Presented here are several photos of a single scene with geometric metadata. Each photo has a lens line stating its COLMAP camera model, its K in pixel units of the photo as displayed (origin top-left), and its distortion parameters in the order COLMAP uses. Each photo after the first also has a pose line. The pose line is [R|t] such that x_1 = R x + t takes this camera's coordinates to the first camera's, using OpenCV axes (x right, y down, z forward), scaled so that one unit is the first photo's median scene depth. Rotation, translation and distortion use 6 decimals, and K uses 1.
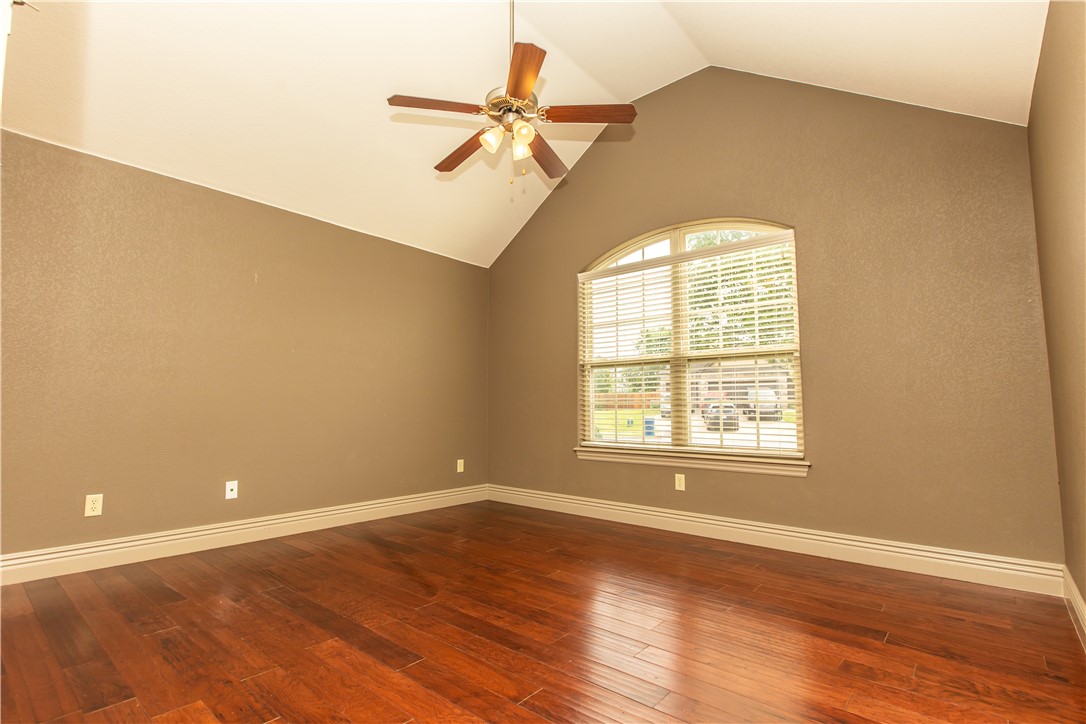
lens RADIAL K [[511.5, 0, 543.0], [0, 511.5, 362.0], [0, 0, 1]] dist [-0.000889, -0.000194]
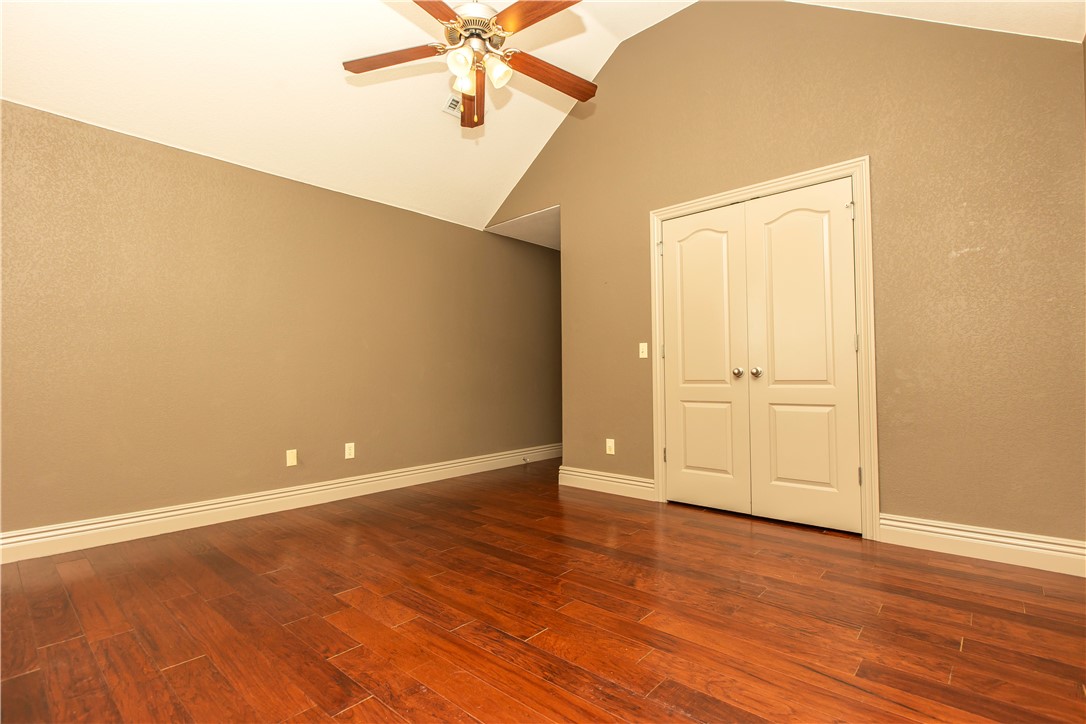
lens RADIAL K [[511.5, 0, 543.0], [0, 511.5, 362.0], [0, 0, 1]] dist [-0.000889, -0.000194]
pose [[-0.999556, 0.011359, 0.027540, -0.210516], [0.007661, 0.991375, -0.130835, 0.187442], [-0.028789, -0.130566, -0.991022, 1.965509]]
